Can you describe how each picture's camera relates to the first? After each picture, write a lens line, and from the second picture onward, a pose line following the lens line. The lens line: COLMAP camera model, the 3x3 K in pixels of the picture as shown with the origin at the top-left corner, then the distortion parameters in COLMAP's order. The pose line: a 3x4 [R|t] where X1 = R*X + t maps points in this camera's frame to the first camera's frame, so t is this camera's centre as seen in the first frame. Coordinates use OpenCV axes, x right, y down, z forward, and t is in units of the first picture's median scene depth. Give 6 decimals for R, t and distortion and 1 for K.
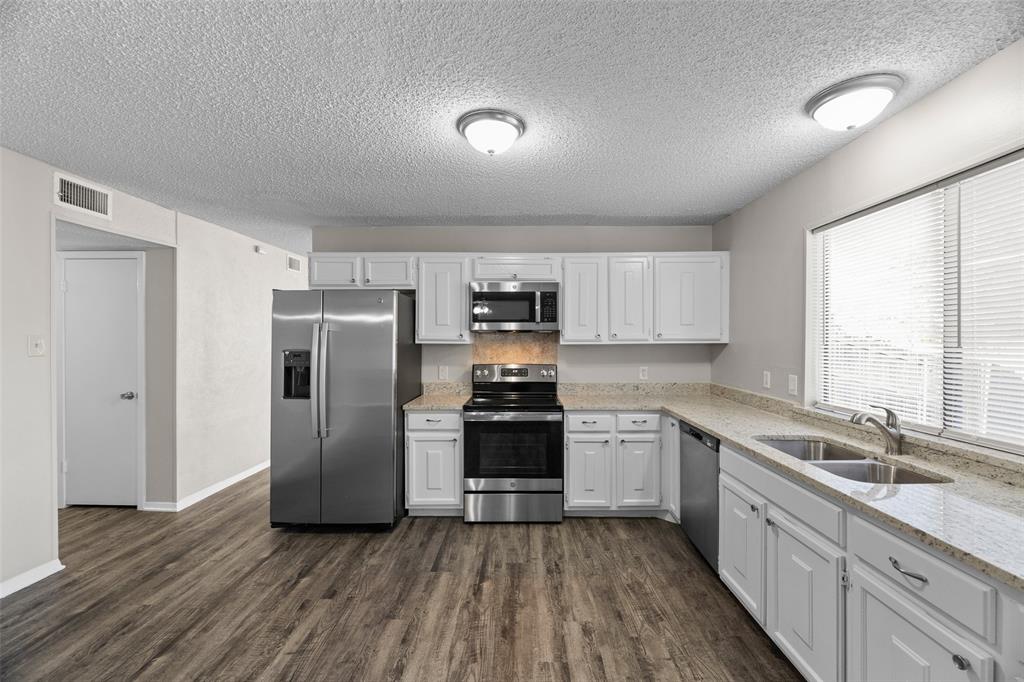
lens RADIAL K [[414.2, 0, 519.5], [0, 414.2, 339.3], [0, 0, 1]] dist [-0.001311, -0.002661]
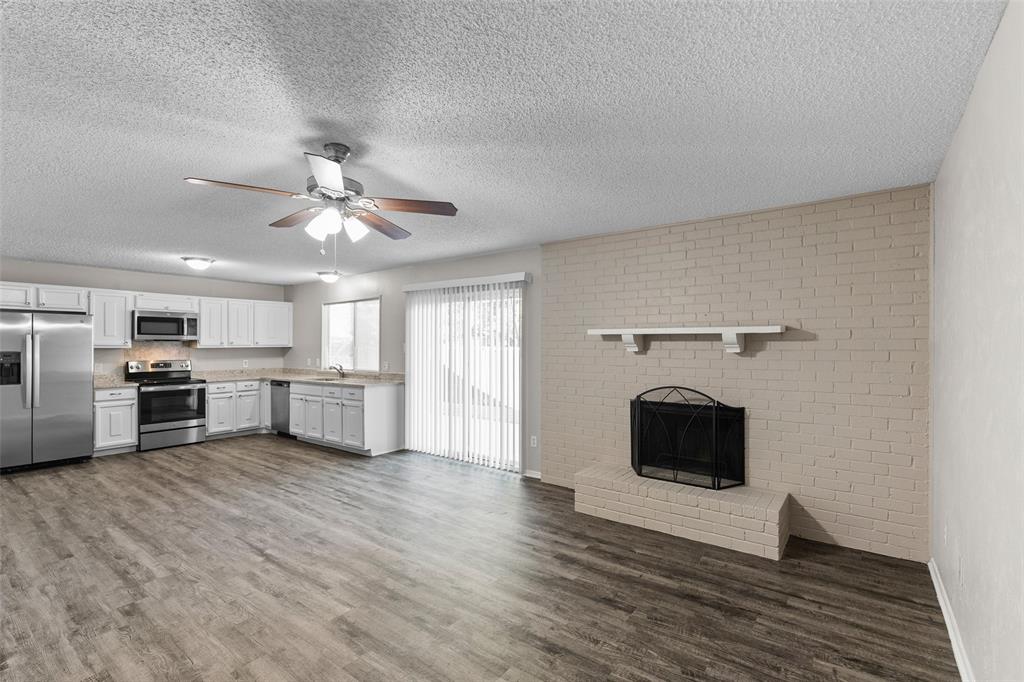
lens RADIAL K [[459.6, 0, 524.6], [0, 459.6, 343.3], [0, 0, 1]] dist [-0.001281, -0.001246]
pose [[0.586564, 0.002401, 0.809899, -0.736495], [0.002966, 0.999983, -0.005113, 0.007154], [-0.809897, 0.005401, 0.586547, -1.409188]]
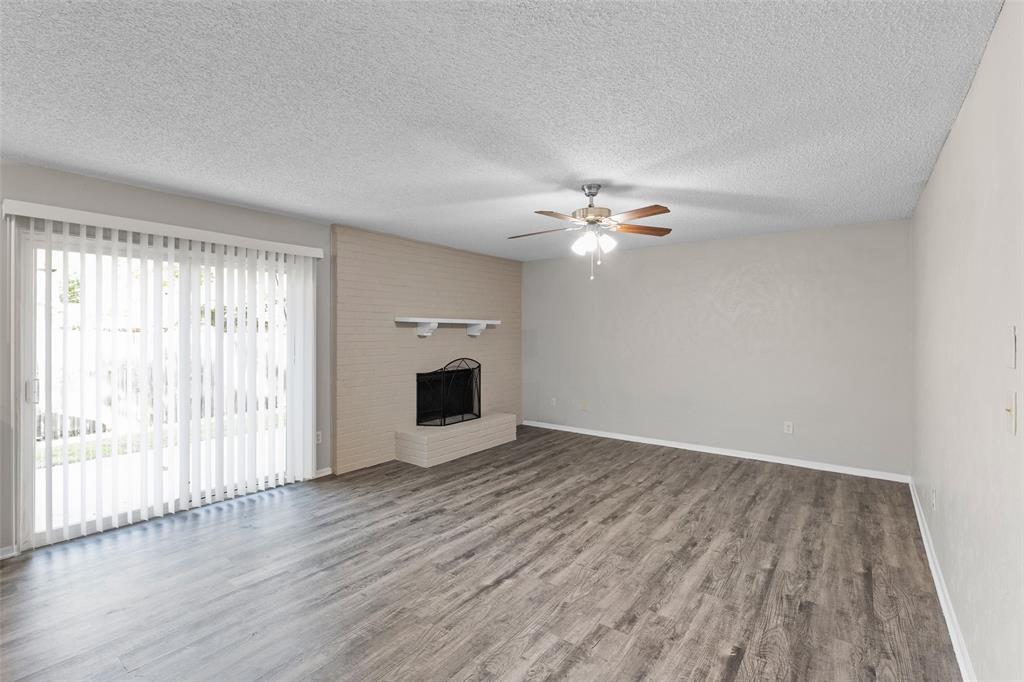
lens RADIAL K [[453.3, 0, 523.5], [0, 453.3, 328.7], [0, 0, 1]] dist [-0.000238, -0.000036]
pose [[-0.806687, 0.002233, 0.590975, -0.782623], [0.001116, 0.999997, -0.002255, 0.002654], [-0.590978, -0.001160, -0.806687, 0.228246]]
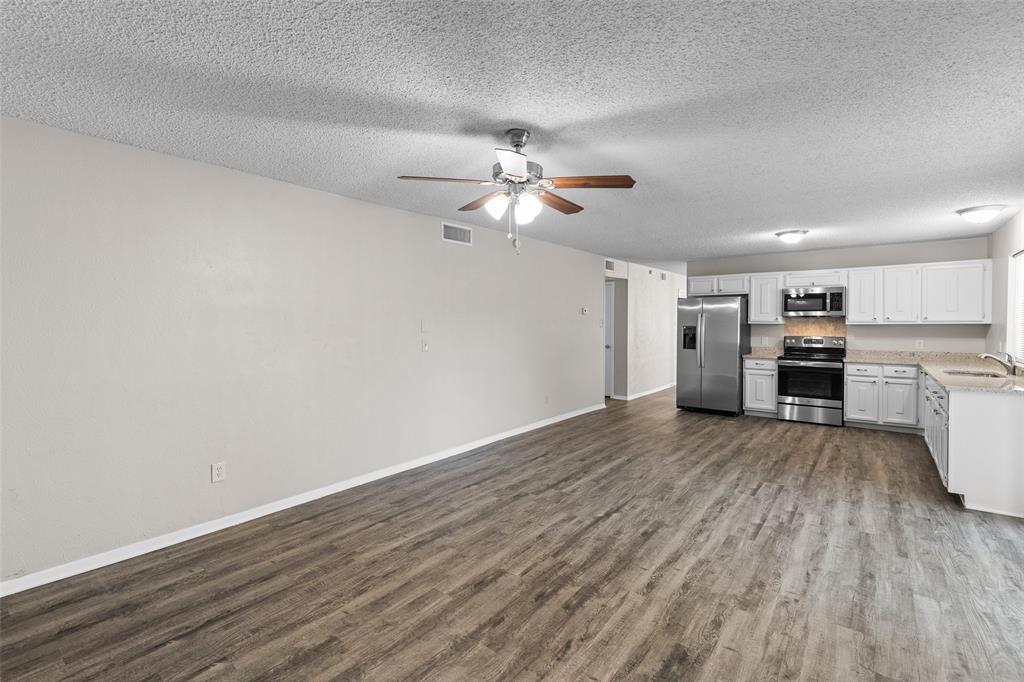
lens RADIAL K [[462.4, 0, 517.6], [0, 462.4, 325.1], [0, 0, 1]] dist [-0.000030, -0.000153]
pose [[0.790894, 0.004147, -0.611939, 0.210249], [-0.001602, 0.999988, 0.004707, 0.009700], [0.611951, -0.002742, 0.790891, -1.353354]]
